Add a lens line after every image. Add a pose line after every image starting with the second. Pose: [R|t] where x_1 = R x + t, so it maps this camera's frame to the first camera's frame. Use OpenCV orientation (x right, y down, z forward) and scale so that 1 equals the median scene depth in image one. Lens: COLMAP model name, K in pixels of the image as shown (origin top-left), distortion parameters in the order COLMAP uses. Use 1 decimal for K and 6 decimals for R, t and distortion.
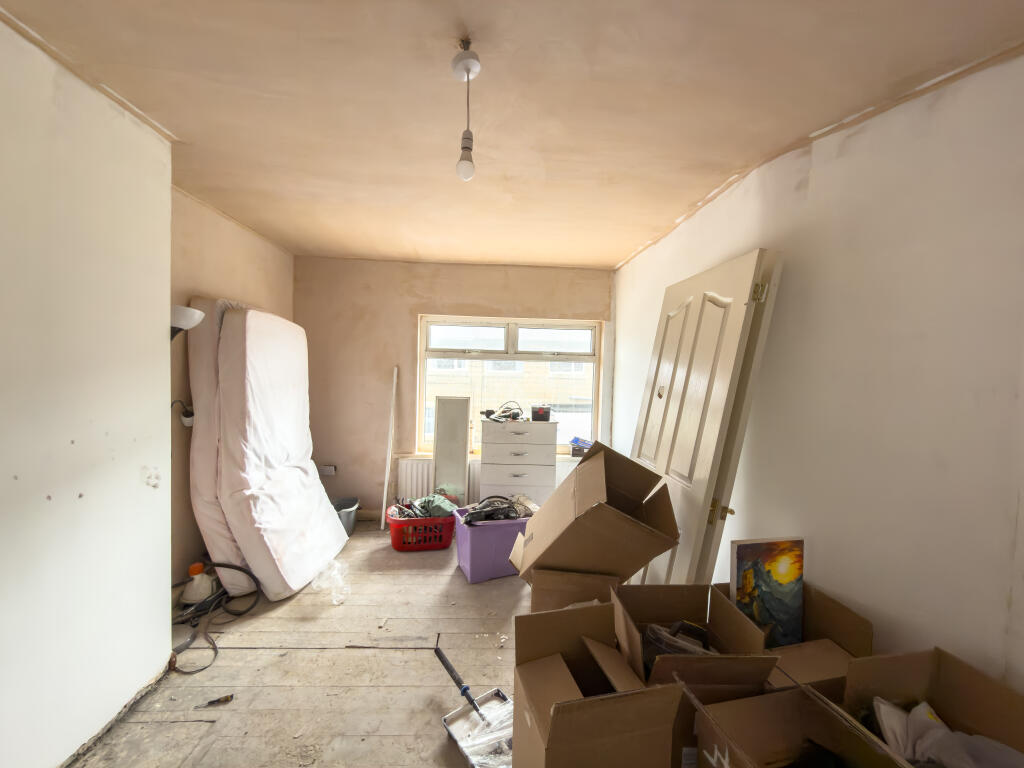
lens RADIAL K [[395.3, 0, 512.6], [0, 395.3, 382.9], [0, 0, 1]] dist [-0.001611, -0.000297]
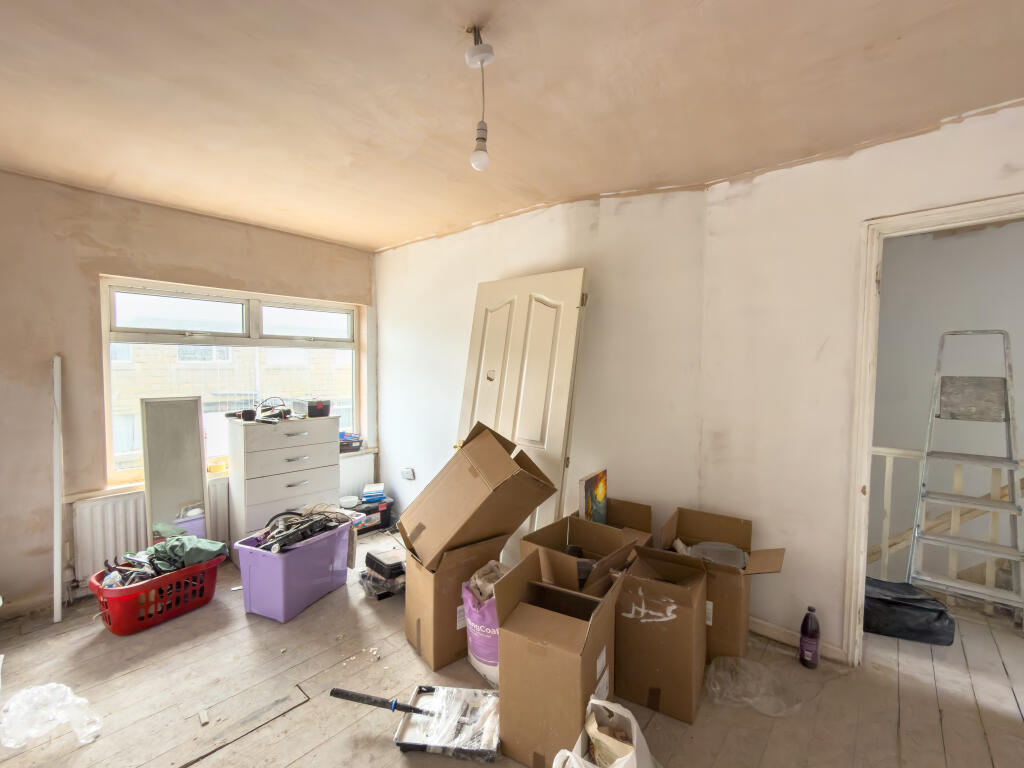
lens RADIAL K [[412.0, 0, 512.0], [0, 412.0, 384.0], [0, 0, 1]] dist [-0.002071, -0.000060]
pose [[0.718234, -0.056352, 0.693516, -0.276652], [0.032946, 0.998351, 0.047001, -0.004645], [-0.695021, -0.010909, 0.718906, 0.062185]]
